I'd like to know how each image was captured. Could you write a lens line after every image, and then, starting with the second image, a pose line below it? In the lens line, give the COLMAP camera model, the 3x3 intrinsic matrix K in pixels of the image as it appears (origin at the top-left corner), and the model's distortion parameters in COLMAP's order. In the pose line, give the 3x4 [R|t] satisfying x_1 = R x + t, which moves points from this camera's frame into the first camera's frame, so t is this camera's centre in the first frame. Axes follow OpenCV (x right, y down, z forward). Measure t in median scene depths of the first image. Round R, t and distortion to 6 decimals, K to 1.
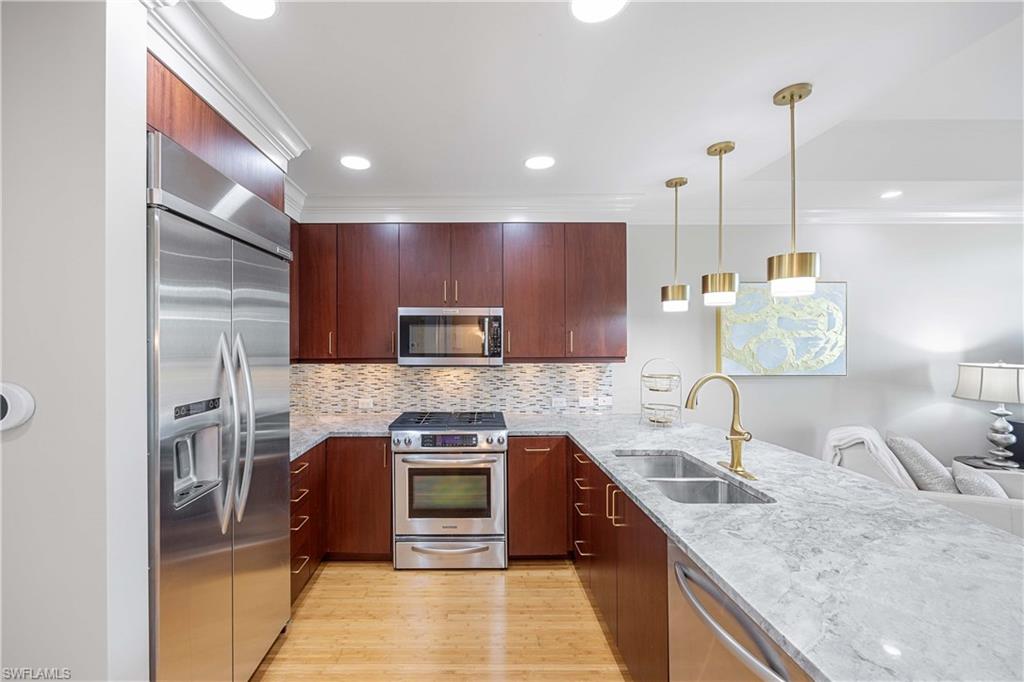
lens RADIAL K [[413.3, 0, 470.6], [0, 413.3, 341.6], [0, 0, 1]] dist [-0.000568, -0.000267]
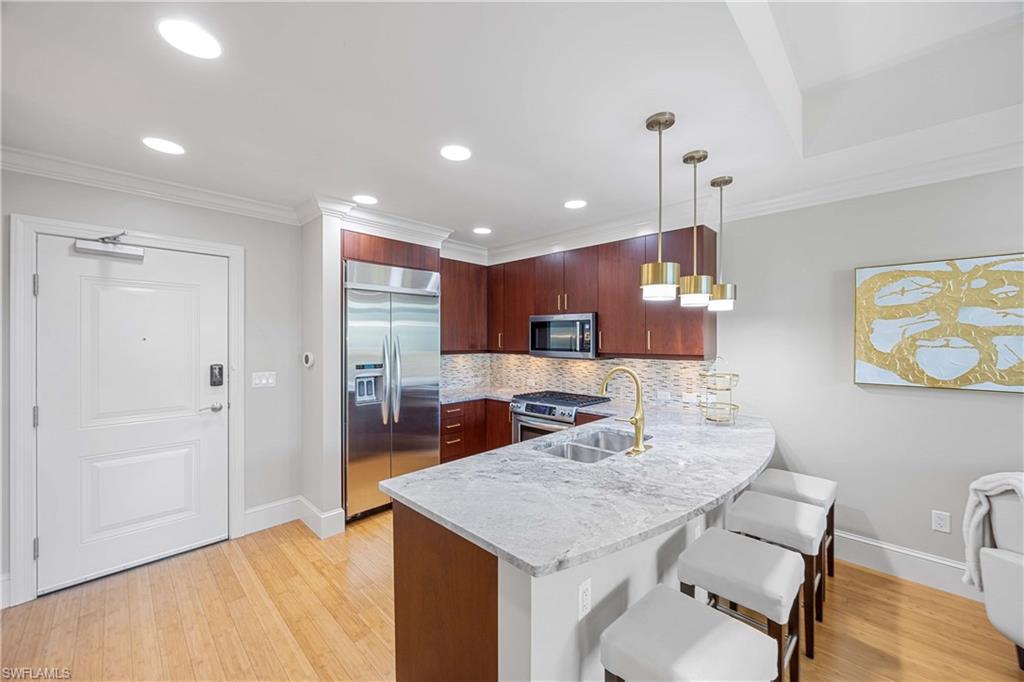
lens RADIAL K [[392.2, 0, 510.9], [0, 392.2, 338.8], [0, 0, 1]] dist [-0.004070, 0.000397]
pose [[0.717621, 0.002463, -0.696430, 0.773503], [-0.003302, 0.999995, 0.000134, -0.003098], [0.696426, 0.002204, 0.717625, -0.035032]]
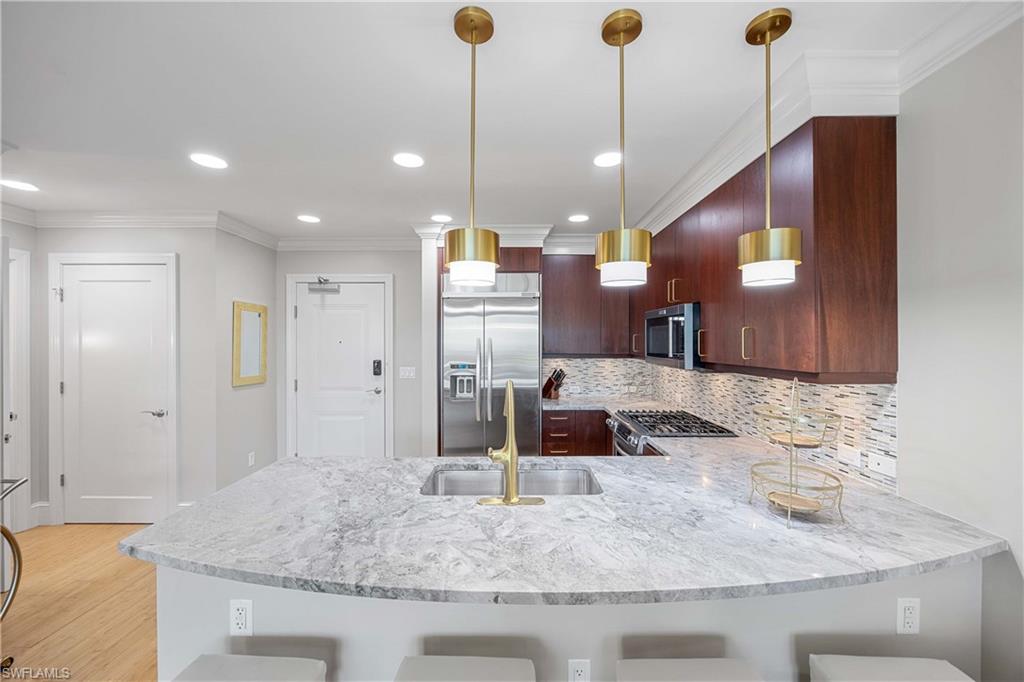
lens RADIAL K [[392.2, 0, 511.3], [0, 392.2, 341.0], [0, 0, 1]] dist [-0.004070, 0.000397]
pose [[-0.008525, 0.001861, -0.999962, 0.950199], [0.000744, 0.999998, 0.001854, -0.005261], [0.999963, -0.000728, -0.008527, 0.673761]]
